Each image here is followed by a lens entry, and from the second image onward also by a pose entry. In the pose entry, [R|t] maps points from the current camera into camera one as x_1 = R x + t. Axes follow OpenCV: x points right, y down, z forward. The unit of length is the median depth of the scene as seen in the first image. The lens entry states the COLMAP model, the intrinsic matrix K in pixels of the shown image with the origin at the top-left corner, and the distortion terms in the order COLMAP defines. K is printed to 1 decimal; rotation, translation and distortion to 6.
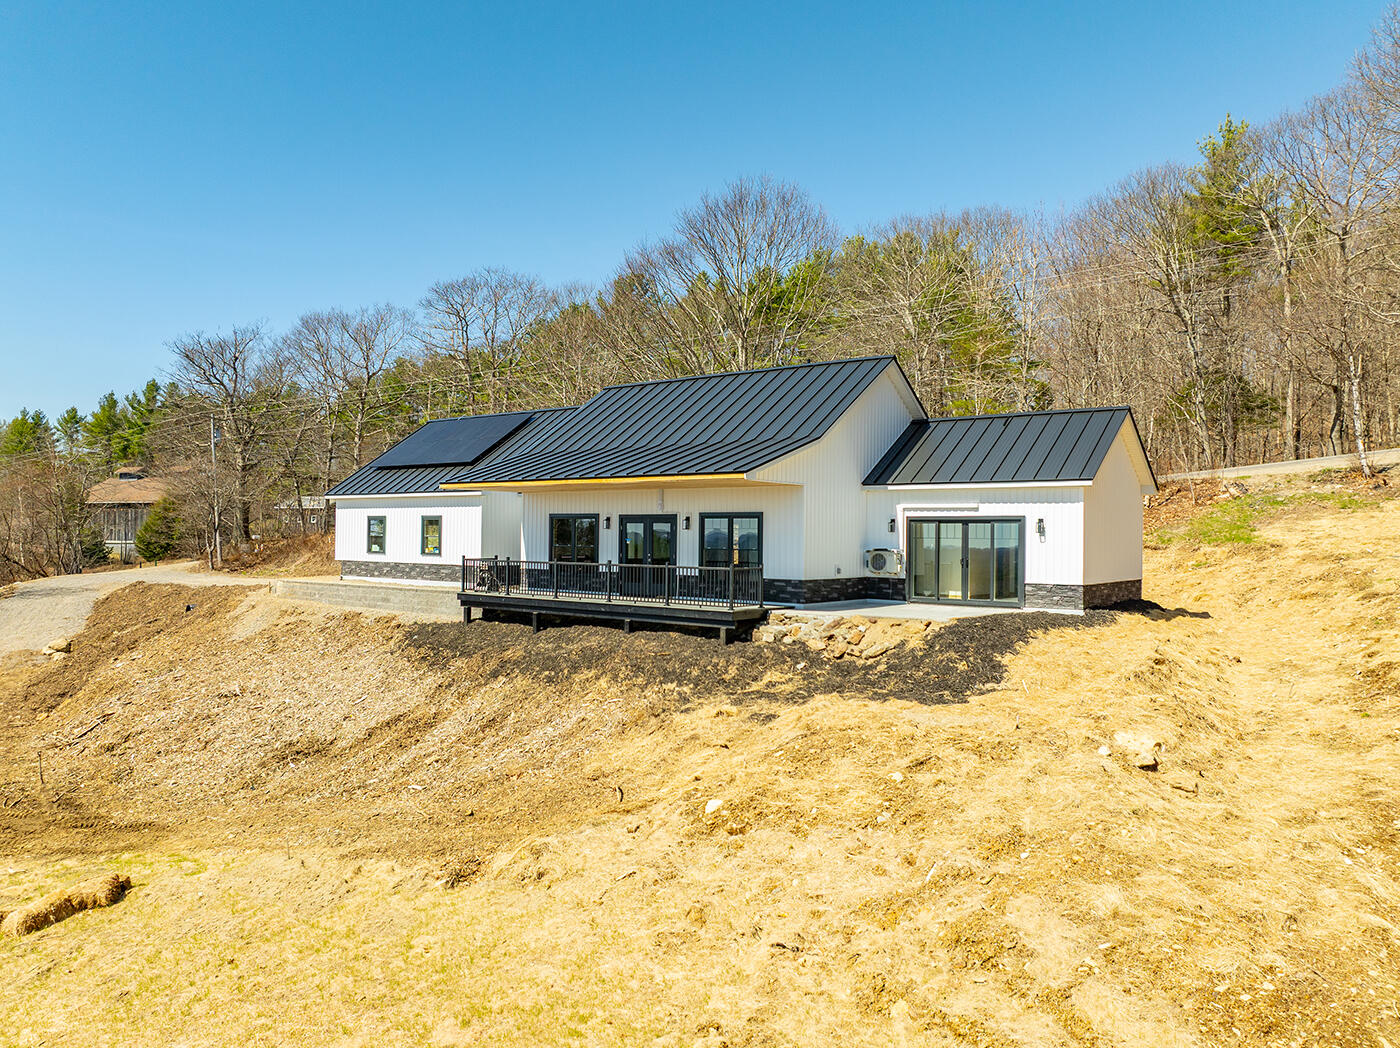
lens RADIAL K [[998.5, 0, 699.5], [0, 998.5, 518.5], [0, 0, 1]] dist [-0.025064, -0.005171]
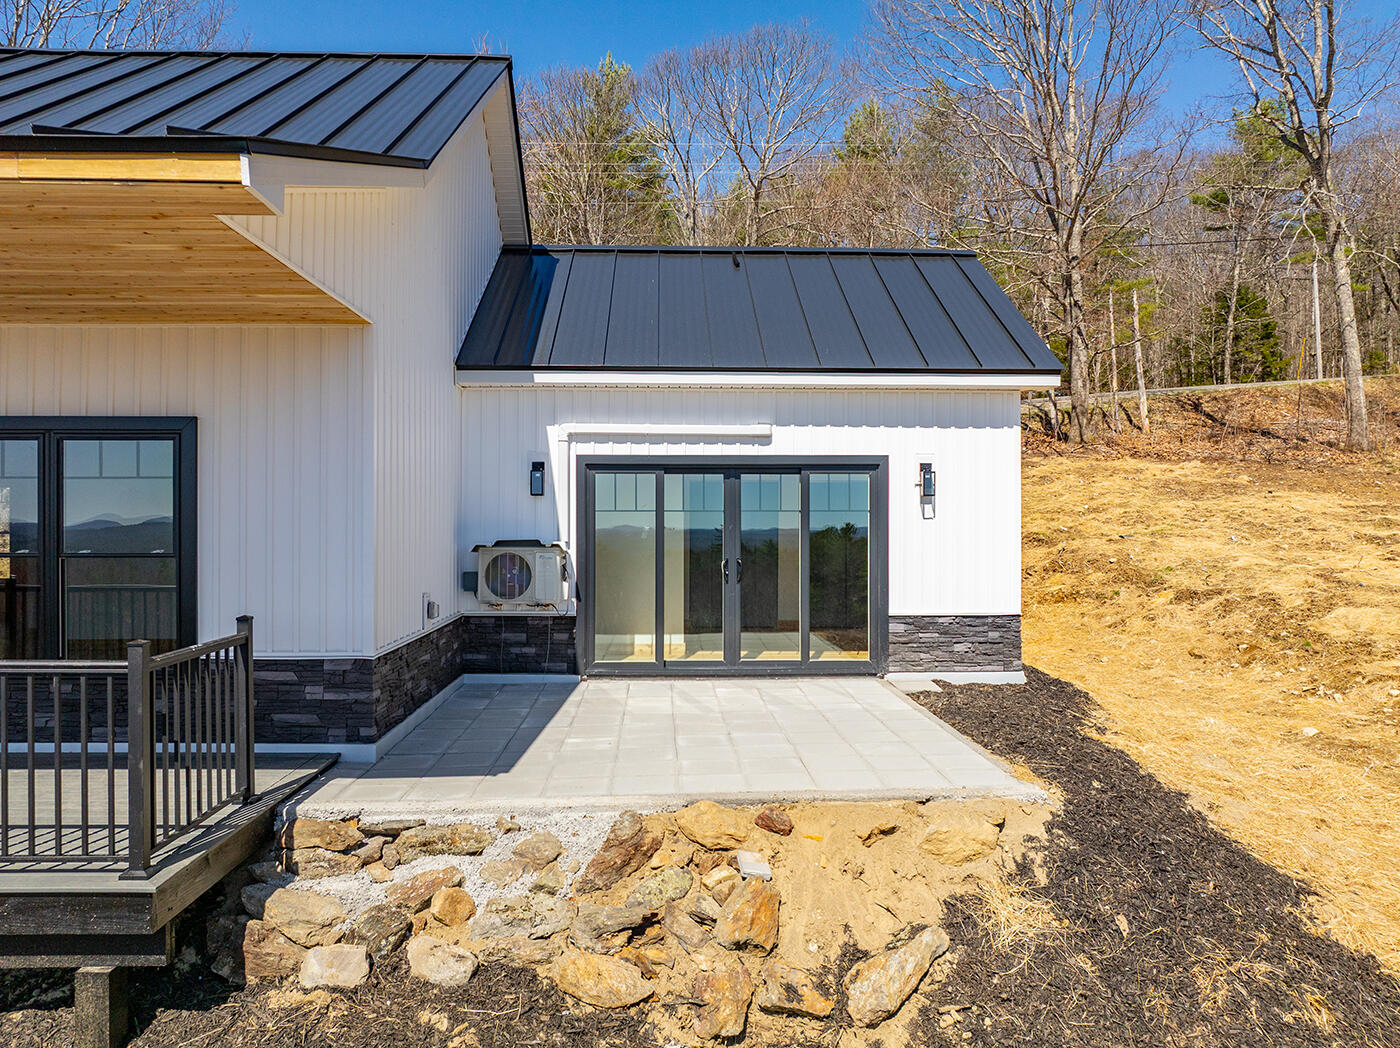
lens RADIAL K [[998.5, 0, 698.0], [0, 998.5, 519.8], [0, 0, 1]] dist [-0.025064, -0.005171]
pose [[0.757355, -0.010823, 0.652913, -0.010487], [-0.004757, 0.999745, 0.022090, 0.014438], [-0.652986, -0.019835, 0.757110, 0.688991]]
